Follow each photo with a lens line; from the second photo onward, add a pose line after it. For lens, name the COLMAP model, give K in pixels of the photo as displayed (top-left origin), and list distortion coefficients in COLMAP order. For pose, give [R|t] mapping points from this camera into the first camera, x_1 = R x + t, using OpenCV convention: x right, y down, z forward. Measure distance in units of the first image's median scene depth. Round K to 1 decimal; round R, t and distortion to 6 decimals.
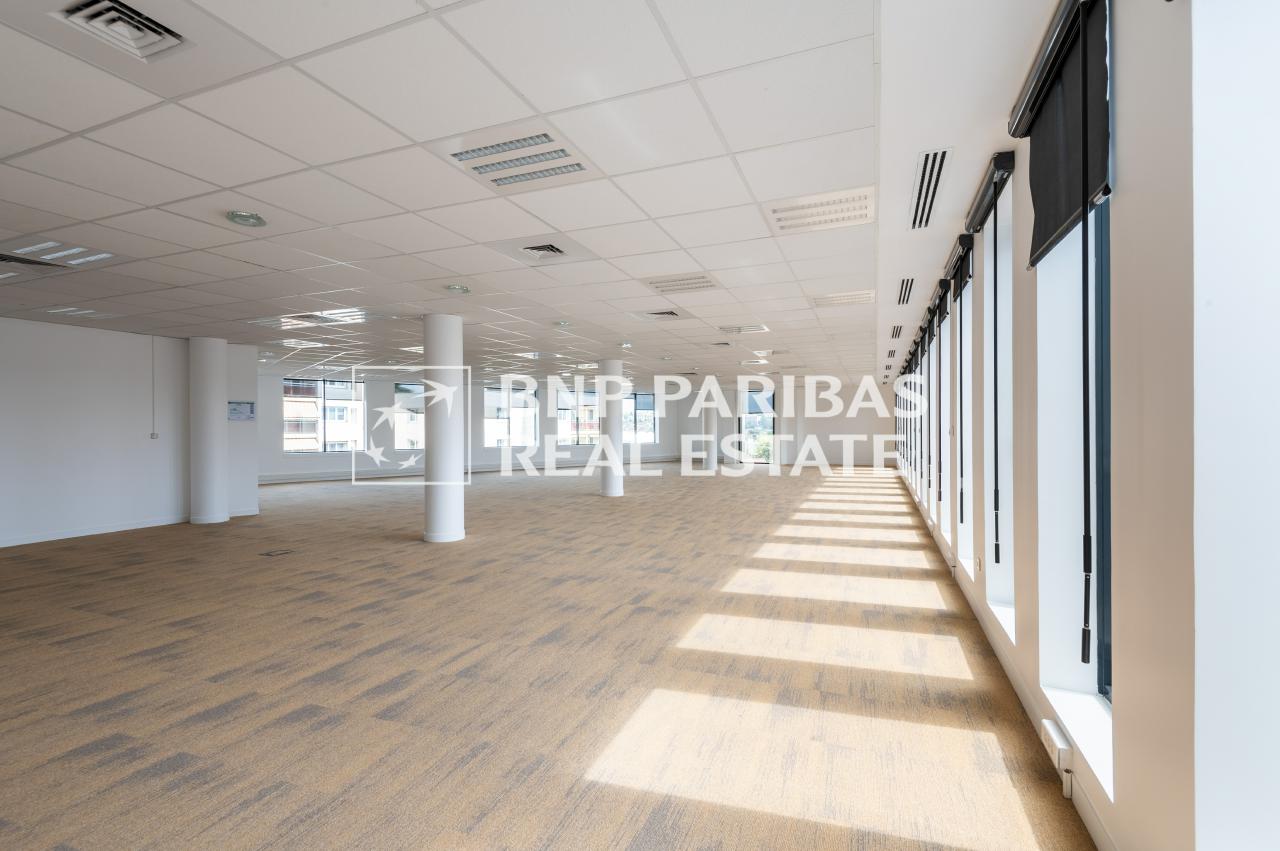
lens RADIAL K [[593.0, 0, 636.1], [0, 593.0, 427.3], [0, 0, 1]] dist [0.003477, -0.001358]
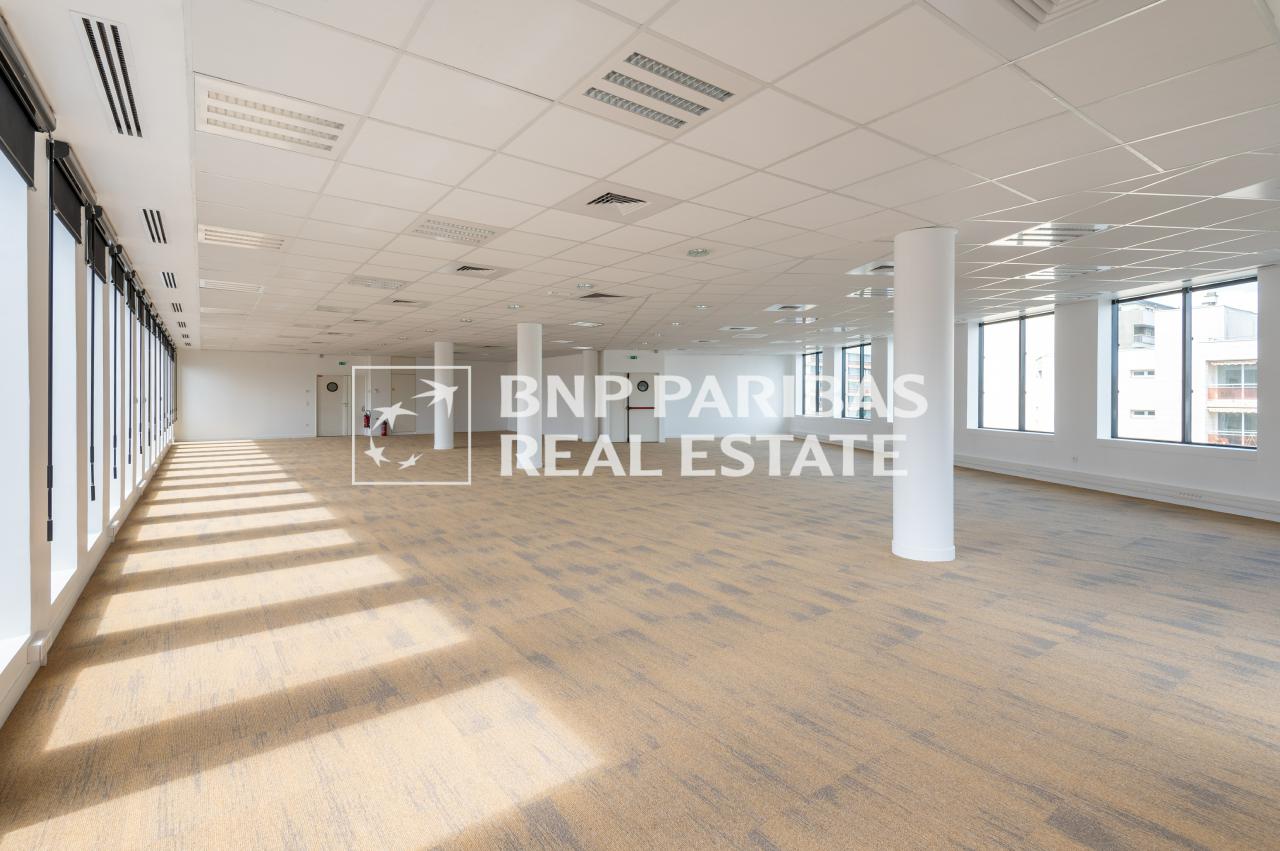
lens RADIAL K [[593.0, 0, 635.9], [0, 593.0, 421.1], [0, 0, 1]] dist [0.003477, -0.001358]
pose [[-0.528635, 0.018538, -0.848647, 0.727158], [0.008367, 0.999827, 0.016628, 0.030402], [0.848808, 0.001690, -0.528699, 1.805975]]
